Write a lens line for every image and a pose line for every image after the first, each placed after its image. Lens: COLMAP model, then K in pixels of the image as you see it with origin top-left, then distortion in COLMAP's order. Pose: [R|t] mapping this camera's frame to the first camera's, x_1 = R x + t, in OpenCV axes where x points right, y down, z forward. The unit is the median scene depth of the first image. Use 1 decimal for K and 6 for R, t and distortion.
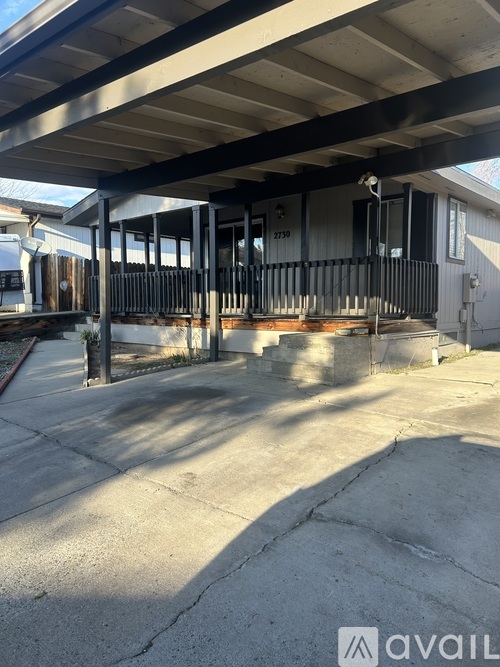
lens RADIAL K [[504.1, 0, 250.0], [0, 504.1, 333.5], [0, 0, 1]] dist [0.057138, -0.087342]
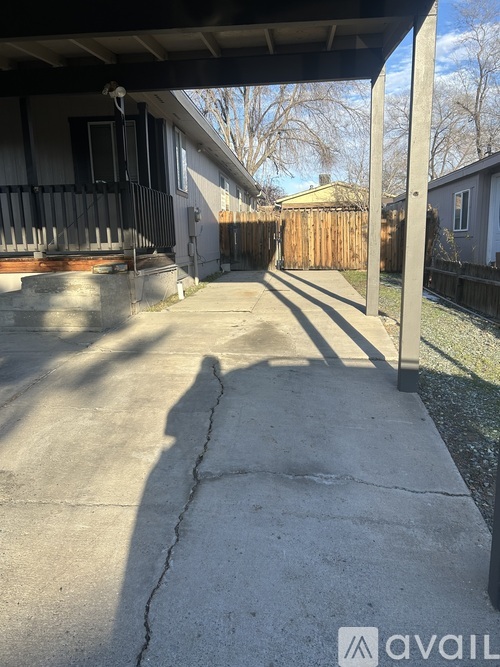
lens RADIAL K [[504.1, 0, 250.0], [0, 504.1, 333.5], [0, 0, 1]] dist [0.057138, -0.087342]
pose [[0.801487, -0.126413, 0.584498, -0.142704], [0.057524, 0.989167, 0.135055, 0.003058], [-0.595239, -0.074622, 0.800076, 0.140829]]
